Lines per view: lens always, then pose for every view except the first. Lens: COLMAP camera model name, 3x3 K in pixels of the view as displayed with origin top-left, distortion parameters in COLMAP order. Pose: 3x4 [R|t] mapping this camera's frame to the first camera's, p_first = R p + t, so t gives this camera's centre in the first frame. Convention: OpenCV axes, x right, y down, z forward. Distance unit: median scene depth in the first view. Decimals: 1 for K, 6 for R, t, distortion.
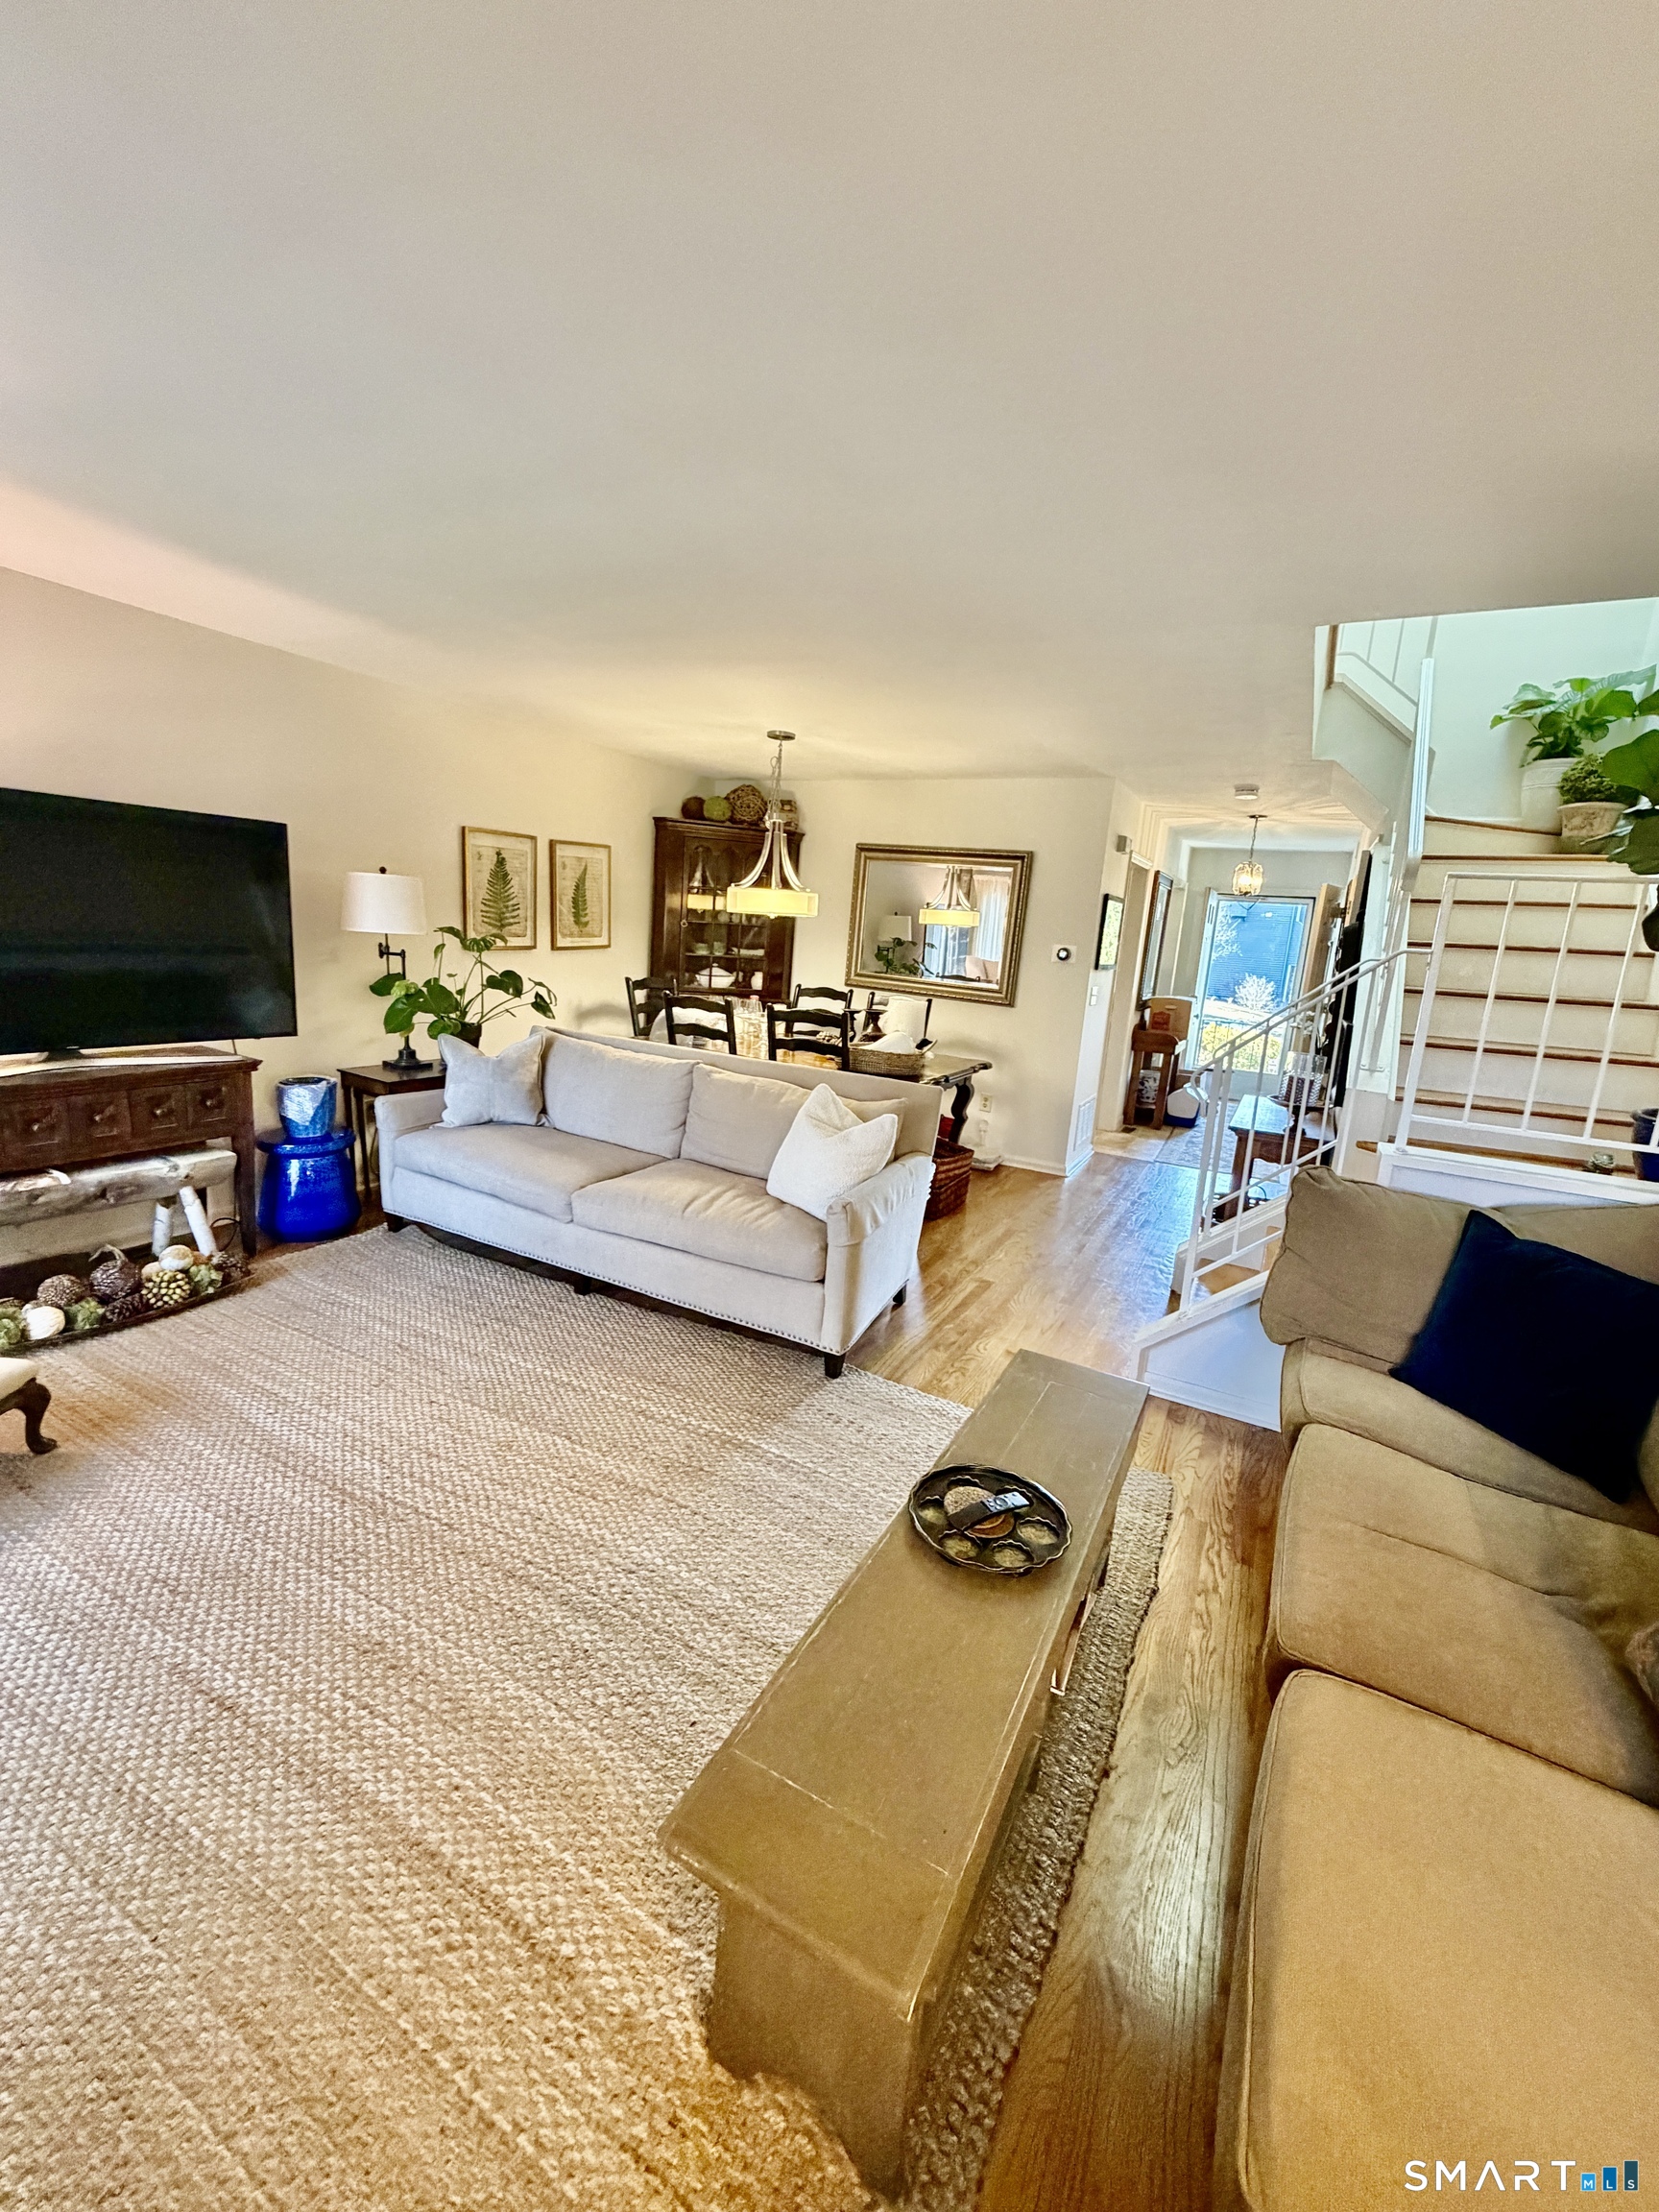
lens RADIAL K [[878.9, 0, 829.0], [0, 878.9, 1096.0], [0, 0, 1]] dist [-0.000746, 0.000402]
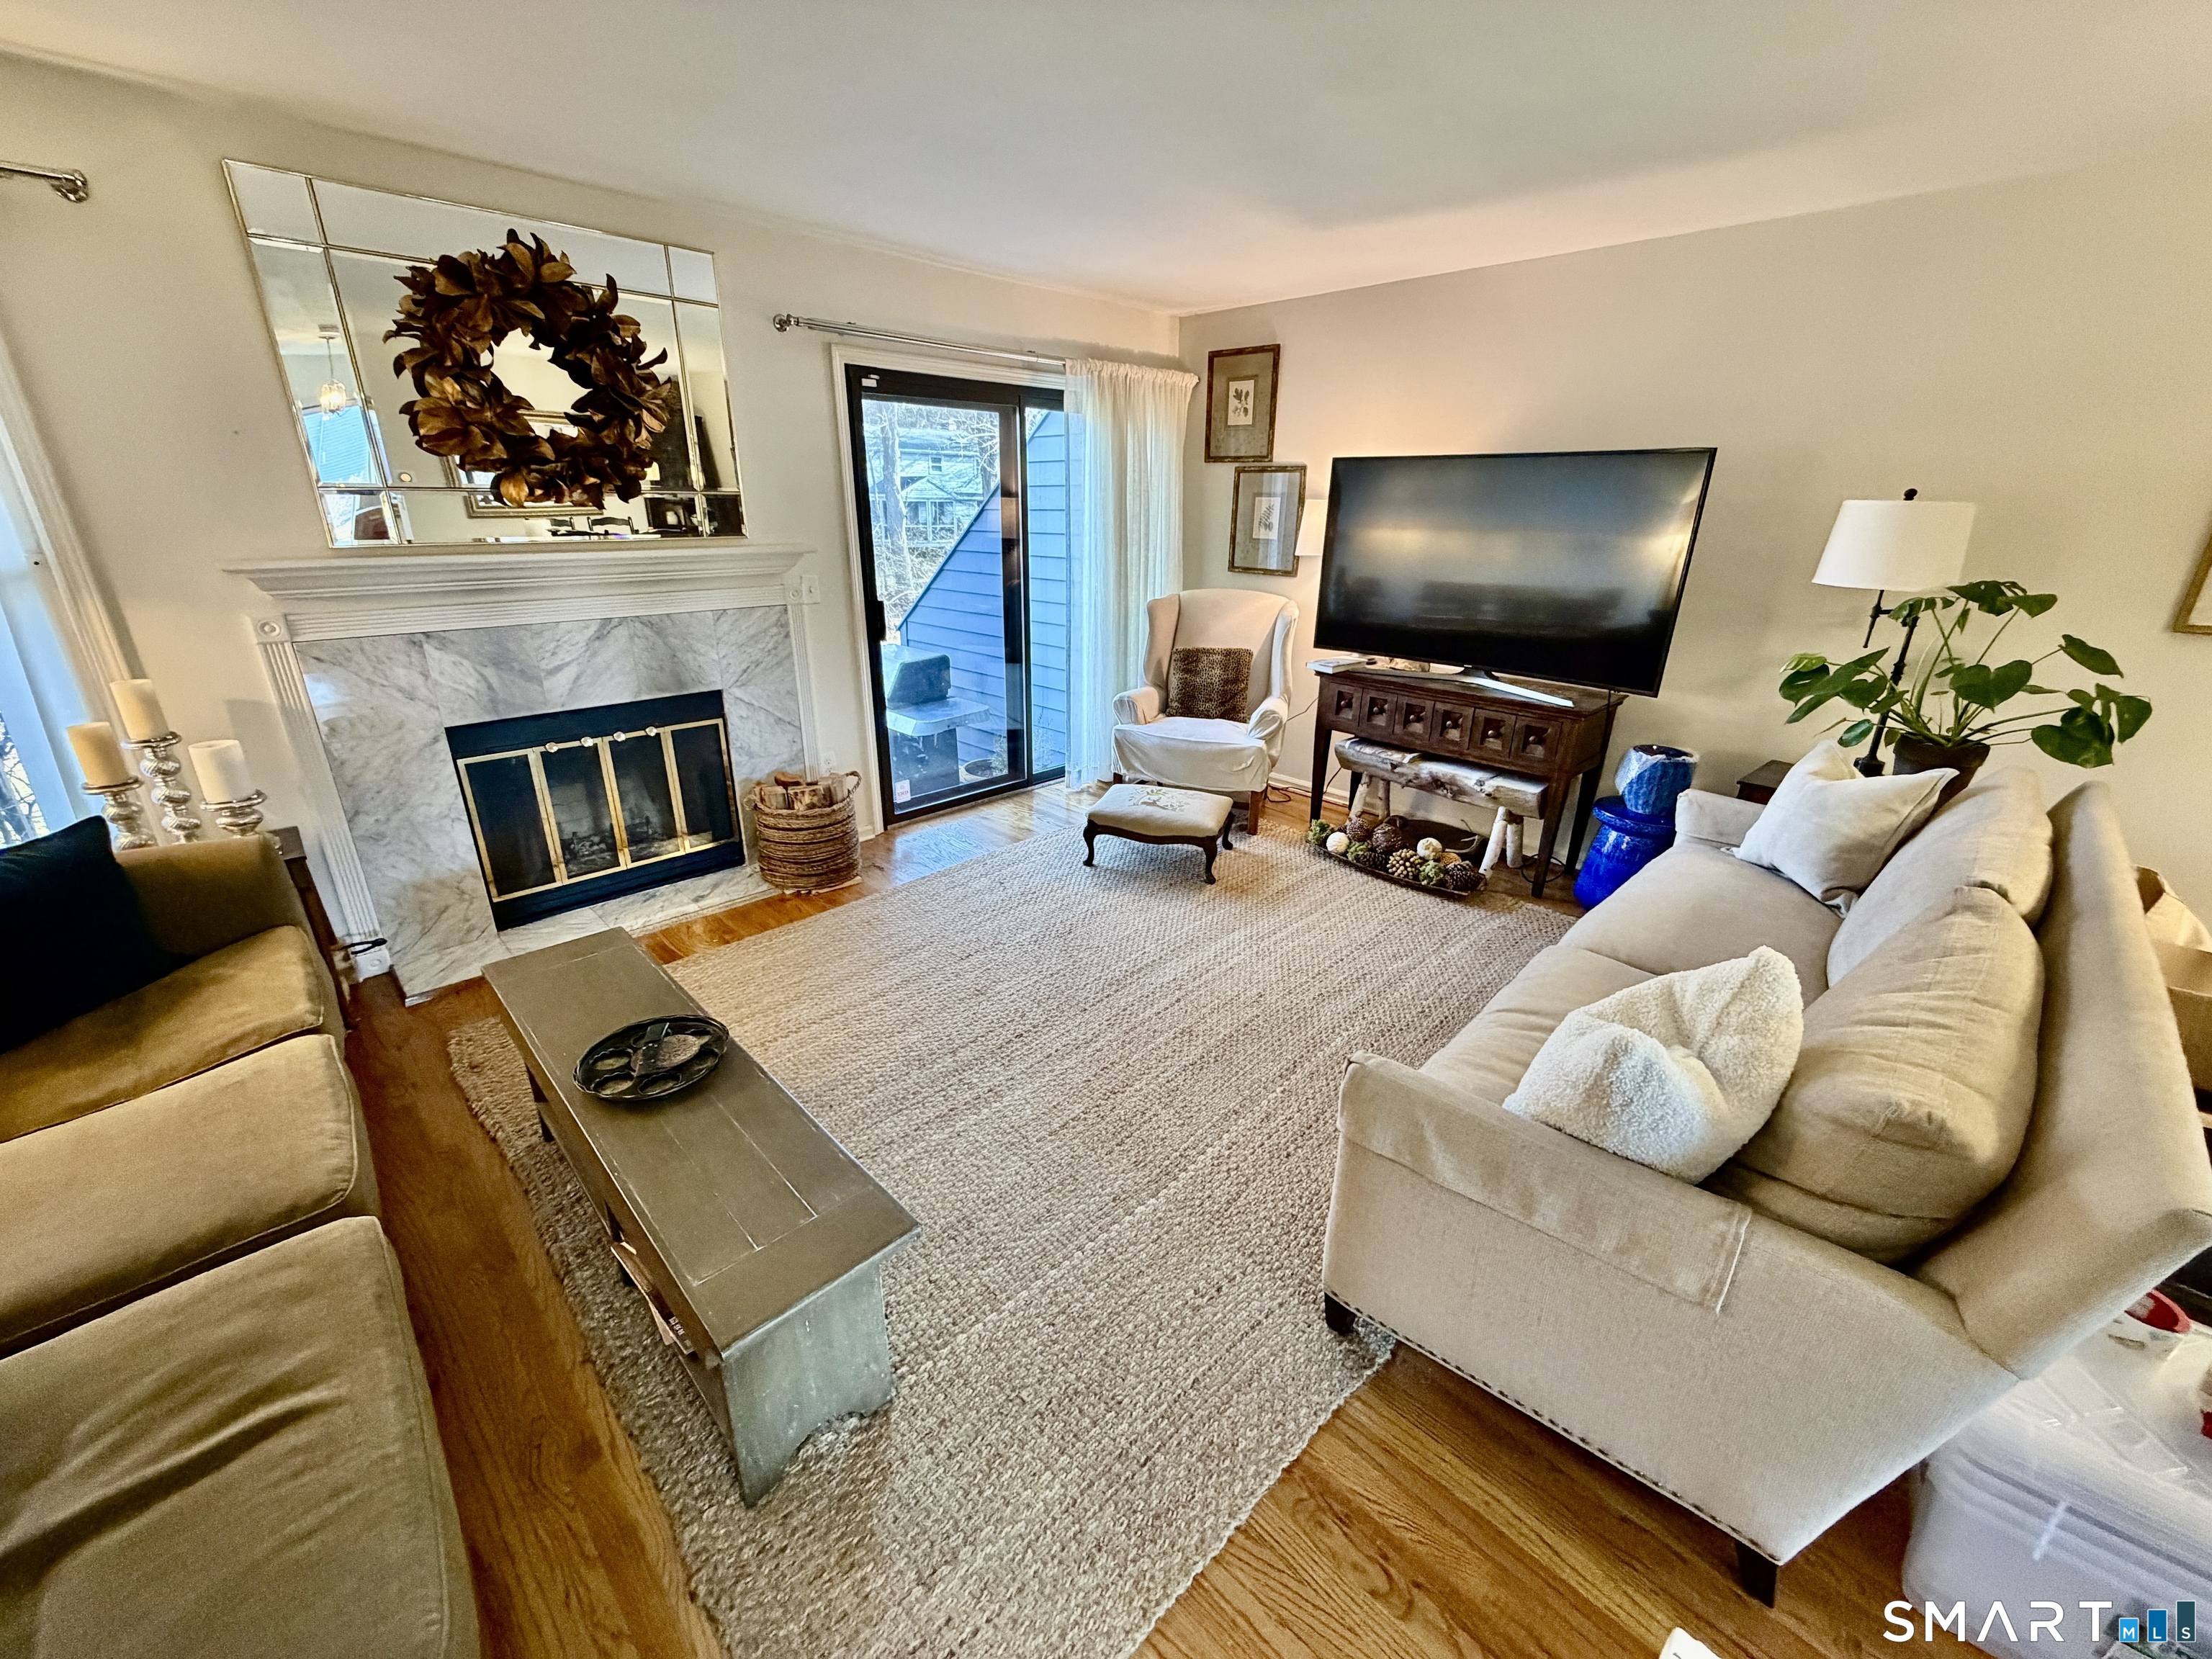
lens RADIAL K [[878.9, 0, 1100.4], [0, 878.9, 826.8], [0, 0, 1]] dist [-0.000746, 0.000402]
pose [[-0.292311, 0.265464, -0.918740, 0.265225], [-0.215417, 0.917732, 0.333711, -0.080636], [0.931745, 0.295460, -0.211078, 0.456490]]
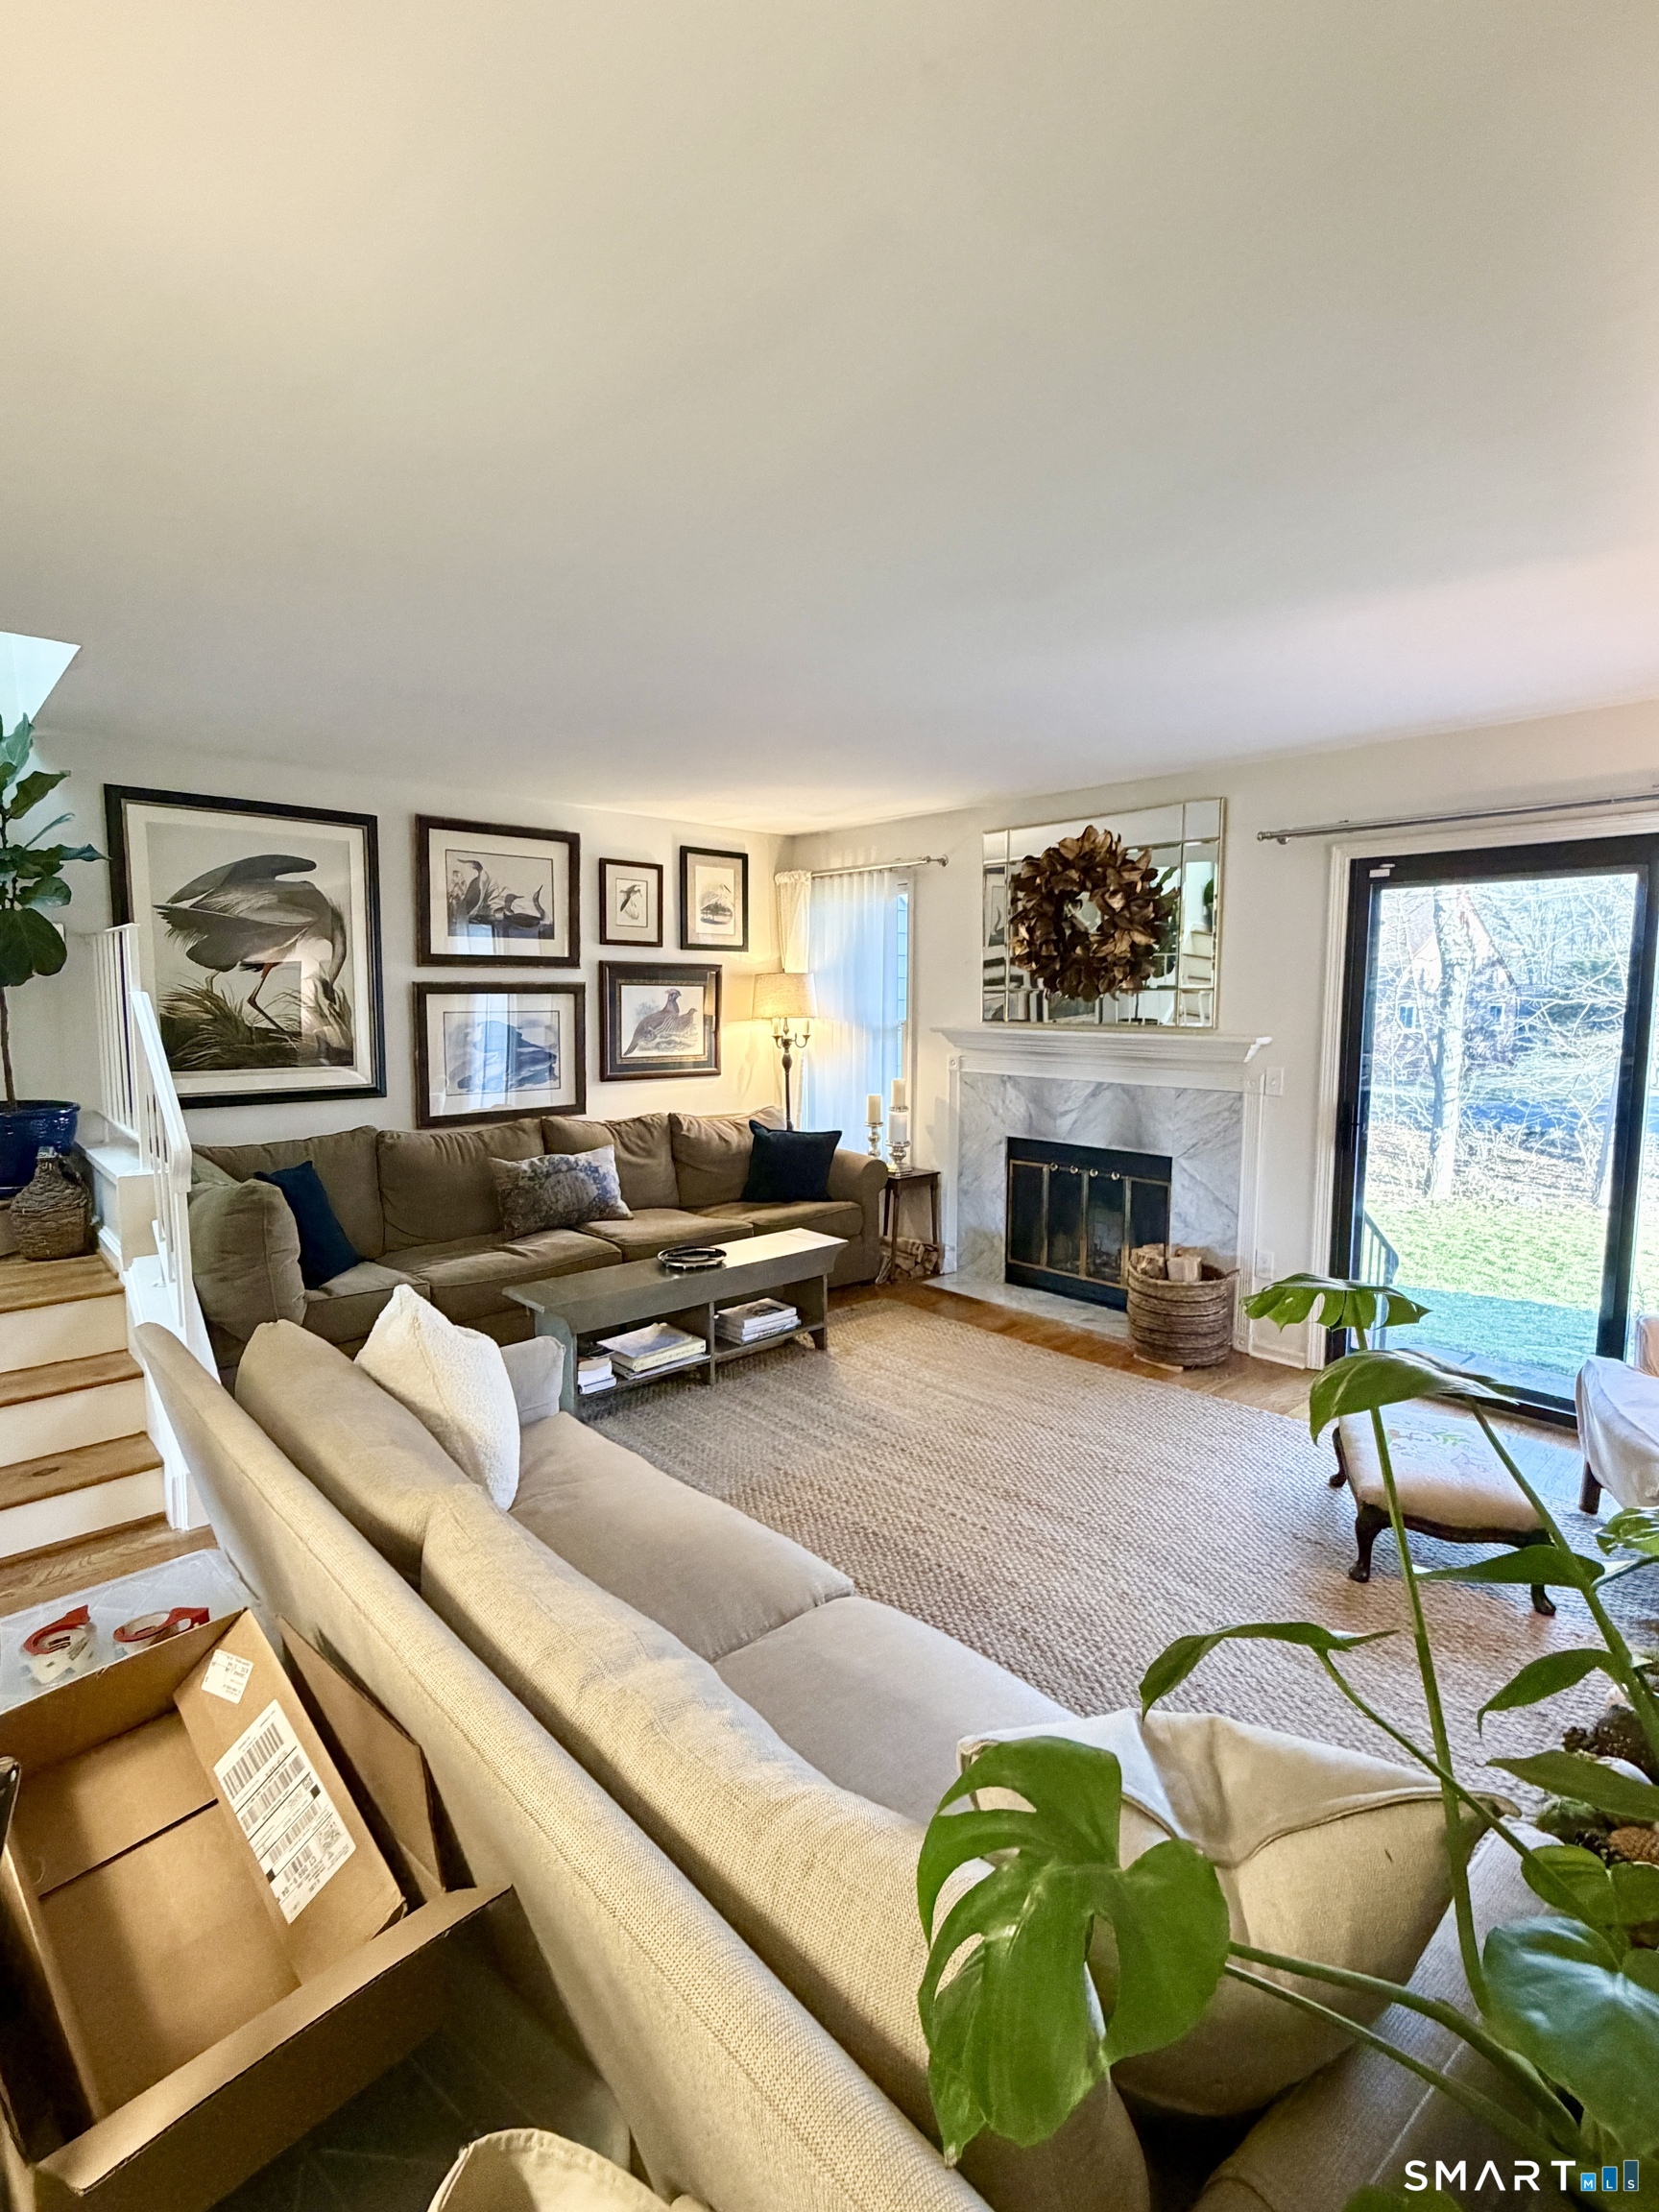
lens RADIAL K [[1059.4, 0, 838.1], [0, 1059.4, 1096.9], [0, 0, 1]] dist [-0.001906, 0.000027]
pose [[-0.943743, -0.101611, 0.314681, -0.267643], [-0.003299, 0.954464, 0.298307, -0.196396], [-0.330663, 0.280487, -0.901104, 0.868612]]
